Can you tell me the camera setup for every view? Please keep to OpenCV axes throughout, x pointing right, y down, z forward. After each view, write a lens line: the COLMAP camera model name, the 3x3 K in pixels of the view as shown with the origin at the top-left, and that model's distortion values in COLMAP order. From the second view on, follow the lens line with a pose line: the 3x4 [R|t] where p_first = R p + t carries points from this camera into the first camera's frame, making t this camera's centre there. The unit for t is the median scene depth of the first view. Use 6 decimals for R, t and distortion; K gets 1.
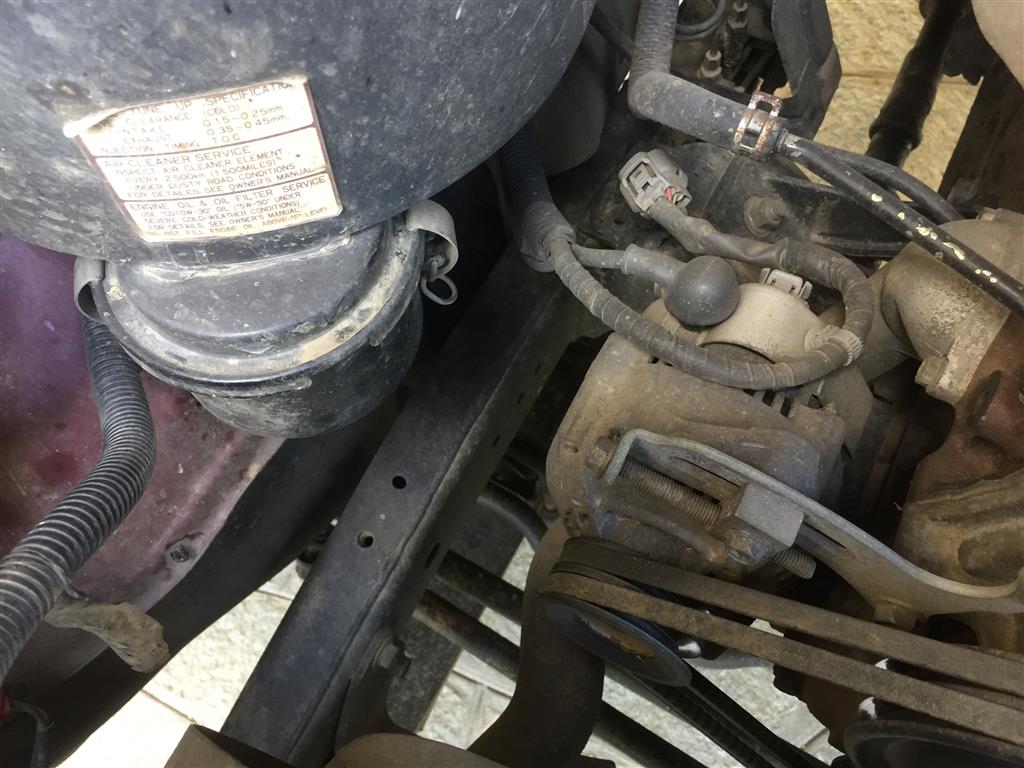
lens RADIAL K [[891.6, 0, 512.0], [0, 891.6, 384.0], [0, 0, 1]] dist [0.031697, -0.016700]
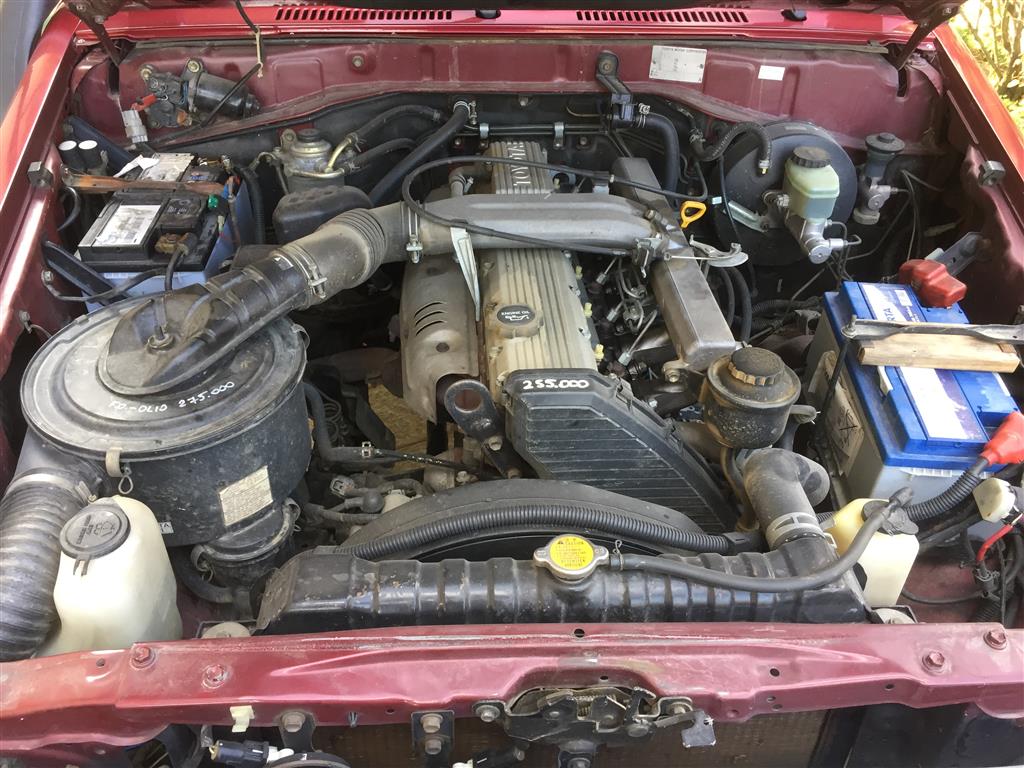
lens RADIAL K [[891.6, 0, 512.0], [0, 891.6, 384.0], [0, 0, 1]] dist [0.031697, -0.016700]
pose [[0.853366, -0.301434, 0.425328, -0.807055], [0.458826, 0.821604, -0.338297, 1.173437], [-0.247478, 0.483843, 0.839435, -2.735220]]
